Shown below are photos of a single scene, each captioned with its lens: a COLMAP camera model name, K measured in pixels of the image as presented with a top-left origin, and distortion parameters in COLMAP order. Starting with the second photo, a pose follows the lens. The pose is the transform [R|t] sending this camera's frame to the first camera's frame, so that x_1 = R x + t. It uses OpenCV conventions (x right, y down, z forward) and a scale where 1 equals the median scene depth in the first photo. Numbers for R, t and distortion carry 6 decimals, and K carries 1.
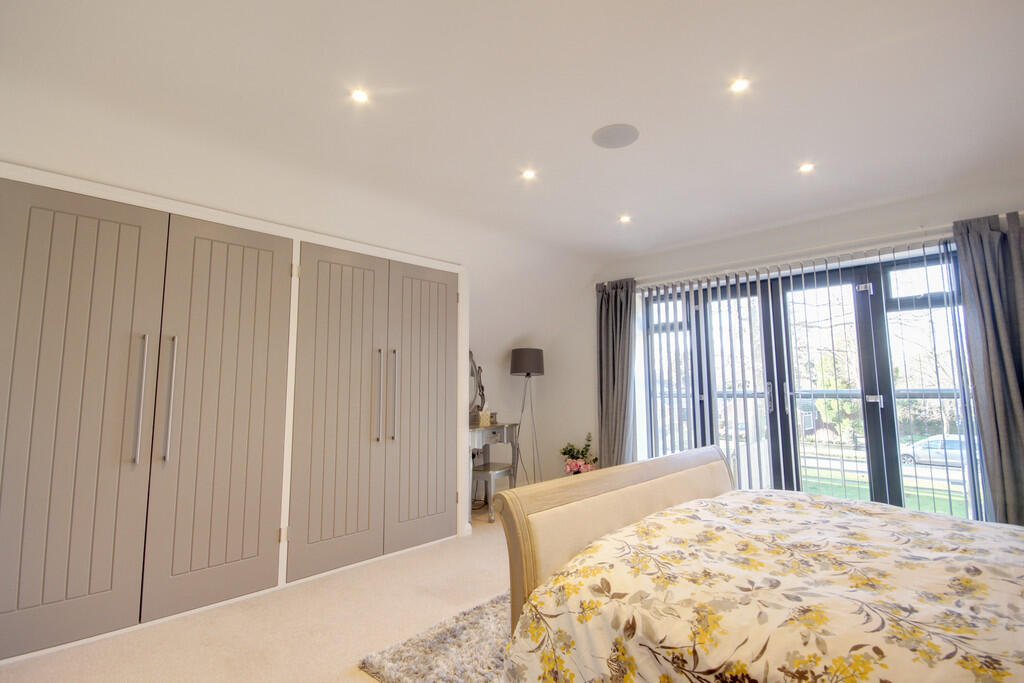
lens RADIAL K [[470.4, 0, 512.0], [0, 470.4, 341.5], [0, 0, 1]] dist [-0.000892, -0.000062]
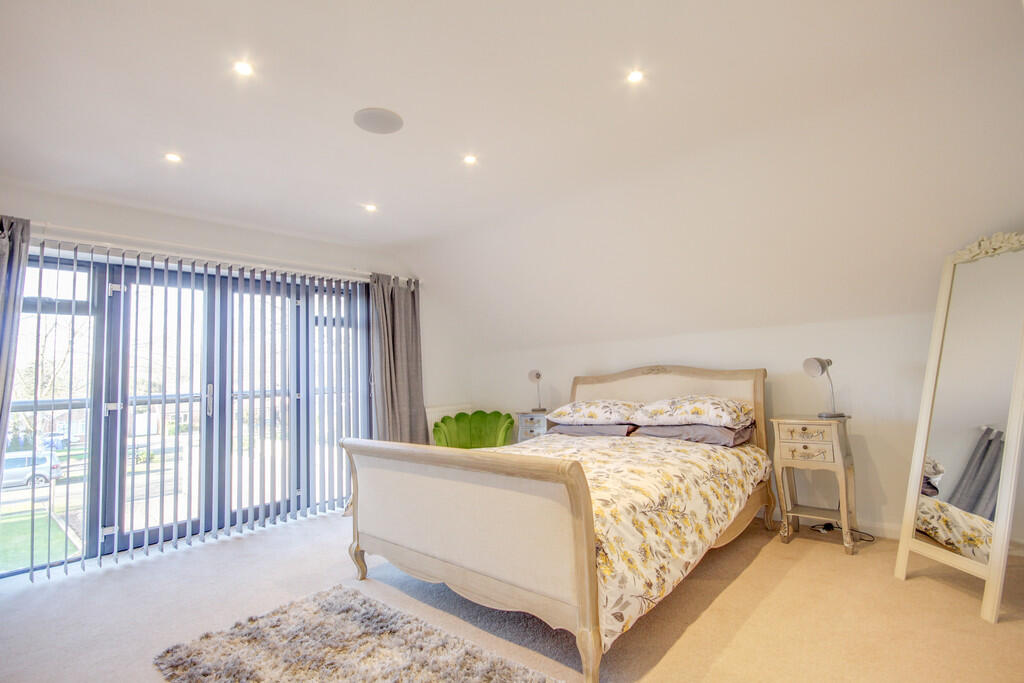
lens RADIAL K [[493.8, 0, 512.0], [0, 493.8, 341.5], [0, 0, 1]] dist [0.002493, 0.000202]
pose [[-0.009156, 0.080809, 0.996688, -0.440902], [-0.059085, 0.994944, -0.081210, 0.045874], [-0.998211, -0.059633, -0.004335, 0.408581]]
